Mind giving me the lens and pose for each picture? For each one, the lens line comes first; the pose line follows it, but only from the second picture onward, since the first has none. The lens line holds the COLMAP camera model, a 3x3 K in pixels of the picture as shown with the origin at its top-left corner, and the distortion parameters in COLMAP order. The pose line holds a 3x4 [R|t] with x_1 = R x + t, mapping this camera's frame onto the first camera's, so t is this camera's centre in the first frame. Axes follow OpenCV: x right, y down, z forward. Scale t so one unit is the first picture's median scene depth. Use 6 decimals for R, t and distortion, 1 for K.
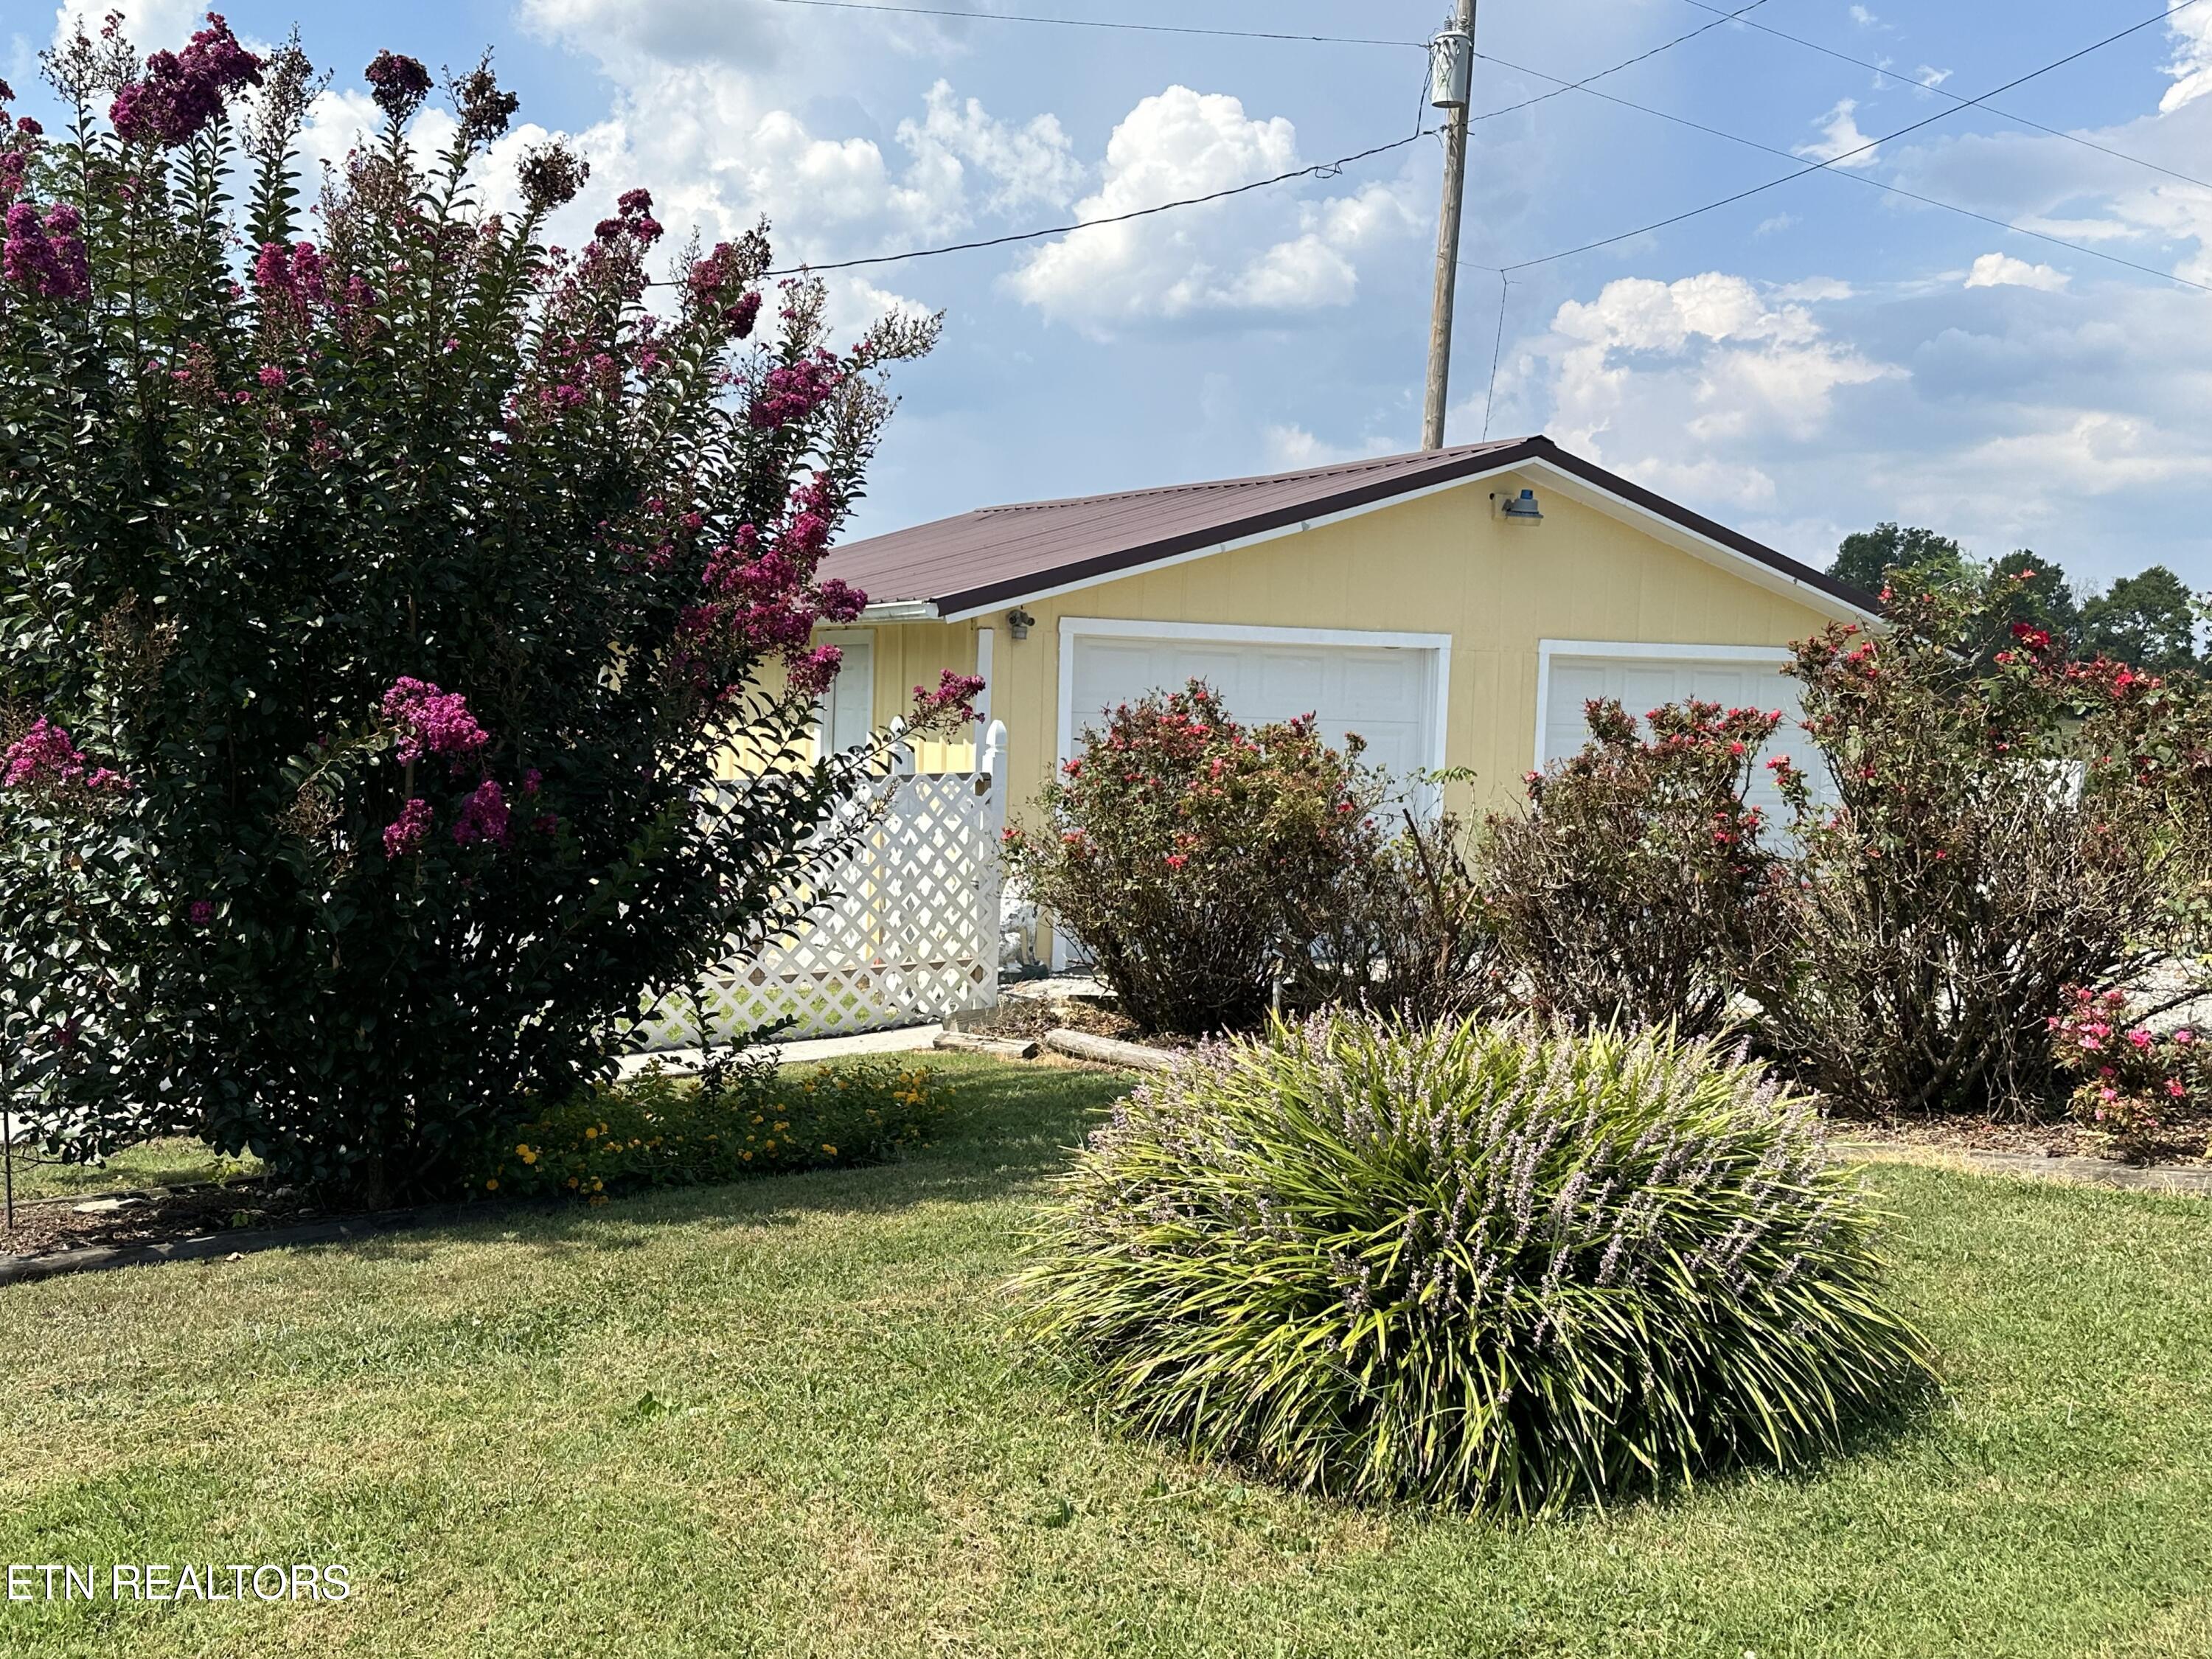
lens RADIAL K [[2059.6, 0, 1104.4], [0, 2059.6, 810.2], [0, 0, 1]] dist [0.023996, 0.000000]
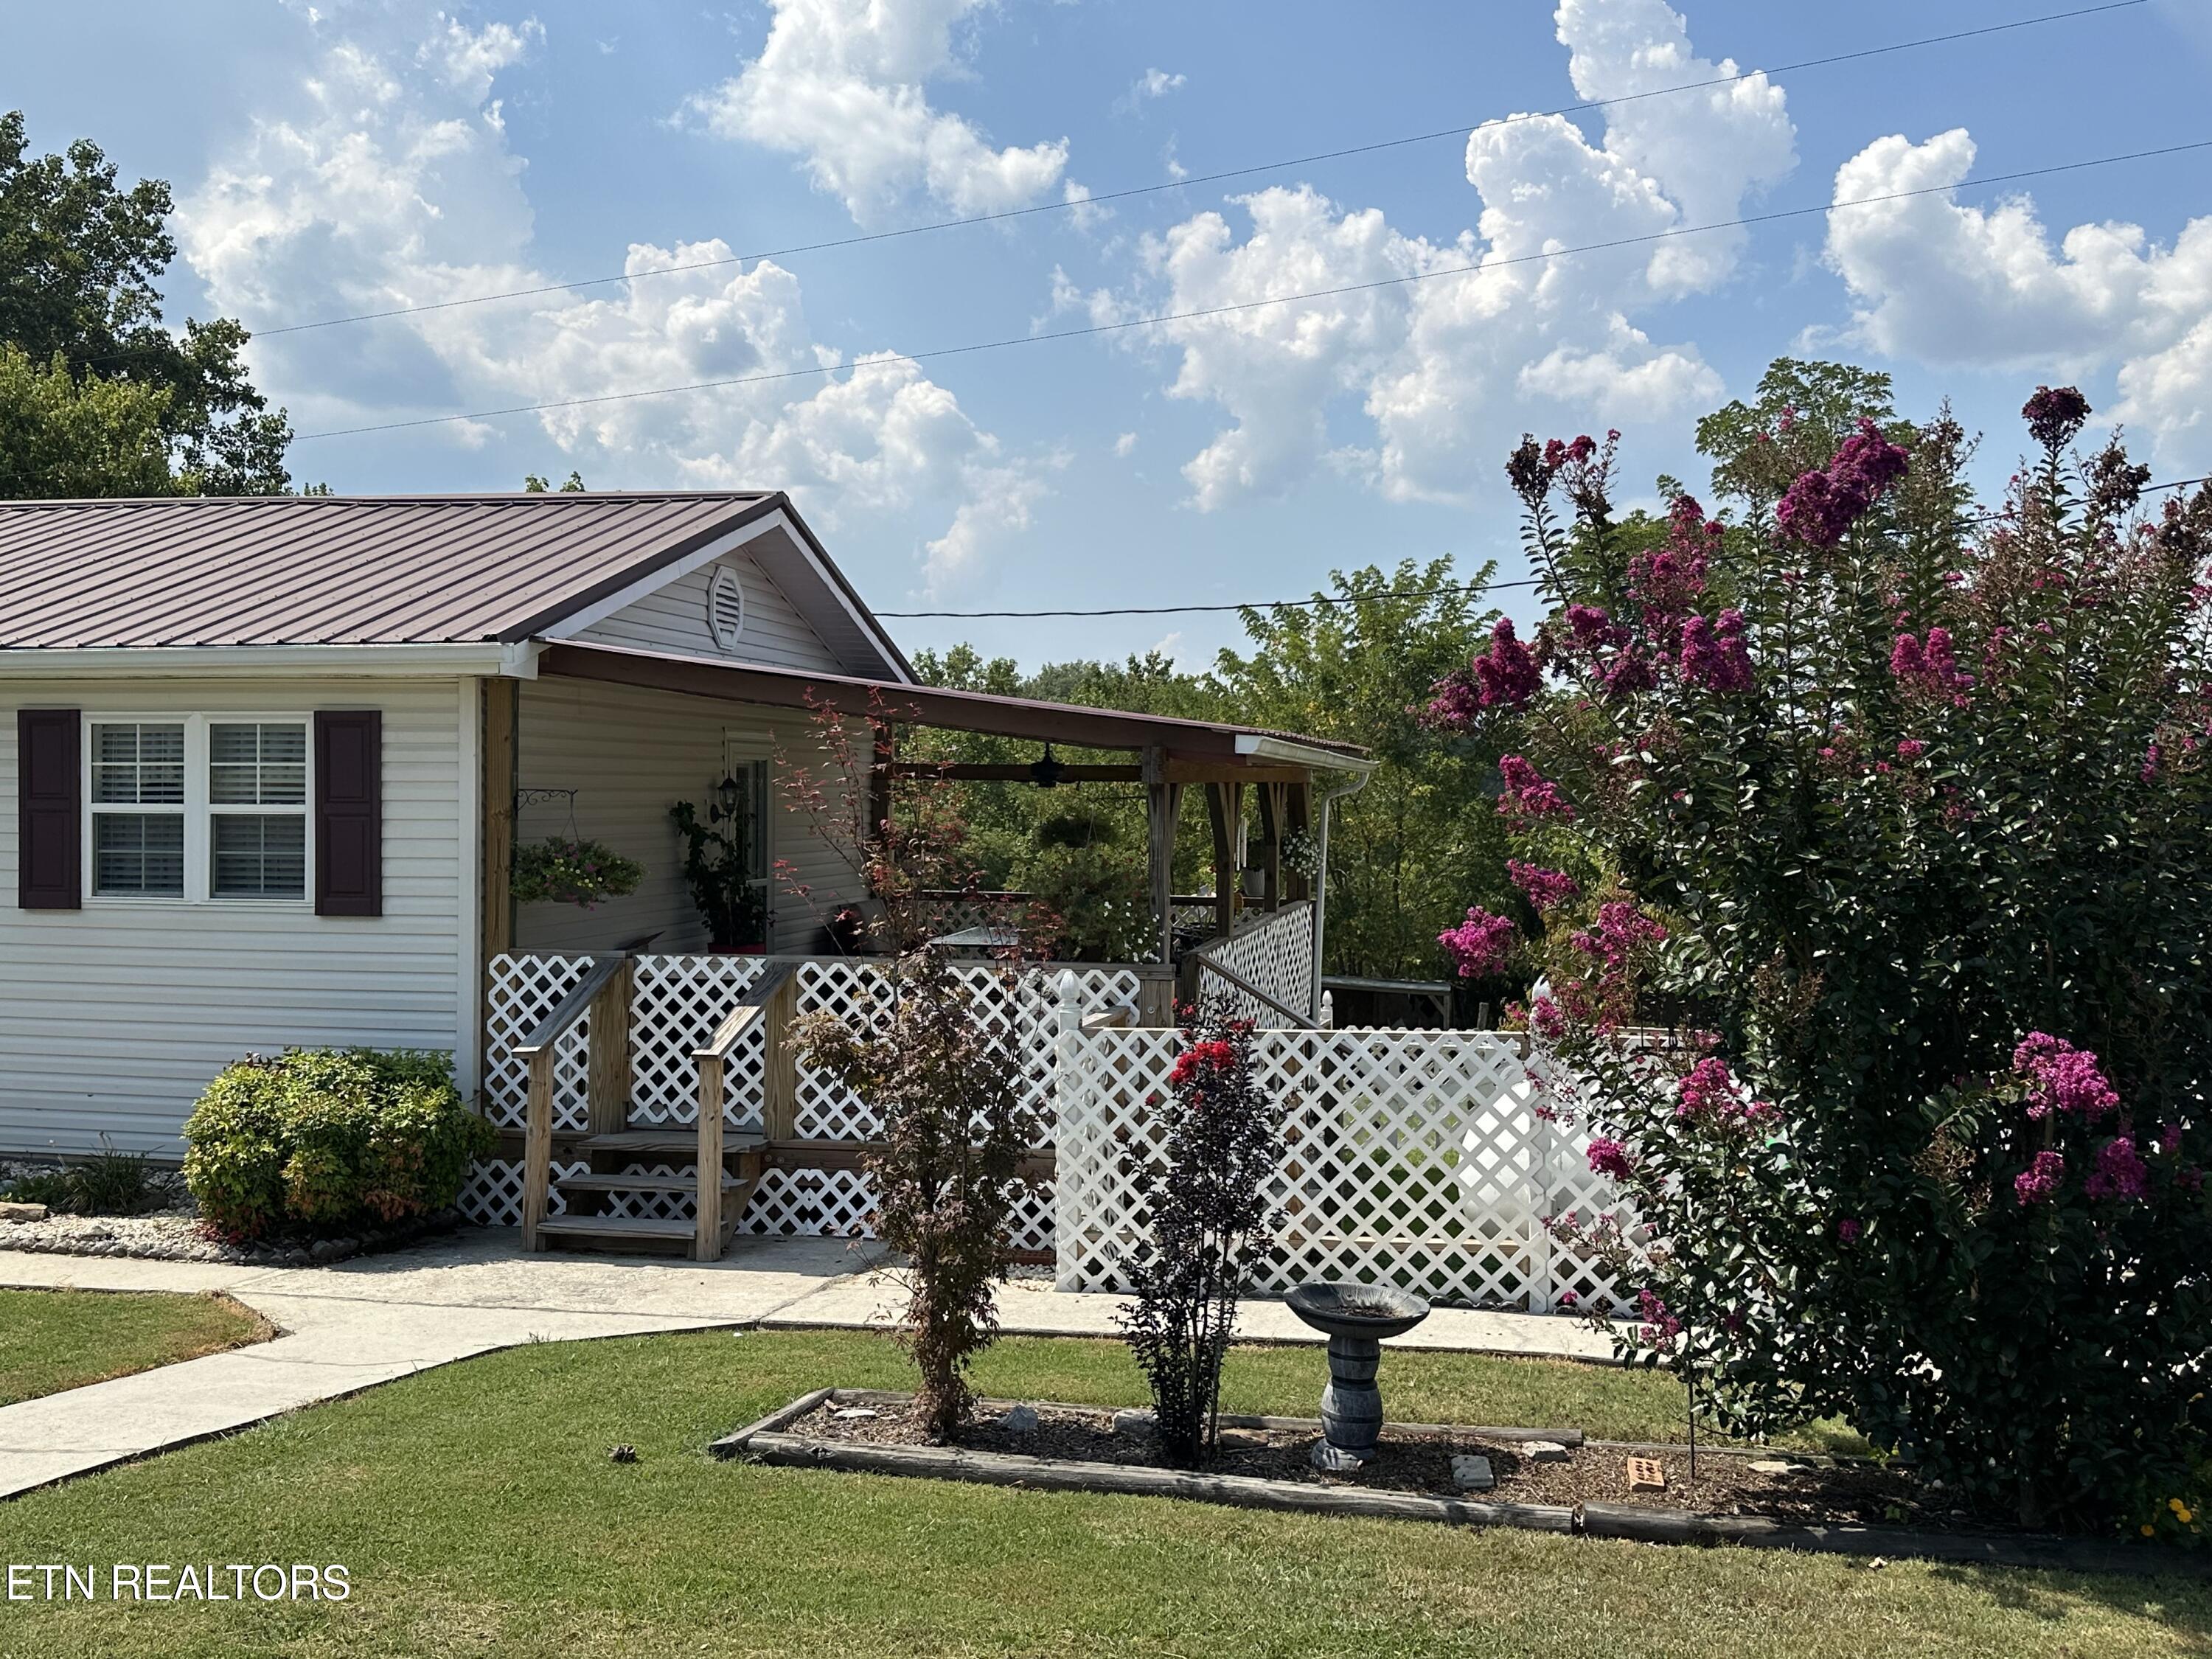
lens RADIAL K [[2059.6, 0, 1109.3], [0, 2059.6, 815.0], [0, 0, 1]] dist [0.023996, 0.000000]
pose [[0.699027, -0.017610, -0.714878, 0.065945], [-0.030523, 0.998051, -0.054432, -0.091571], [0.714444, 0.059870, 0.697127, -0.038871]]
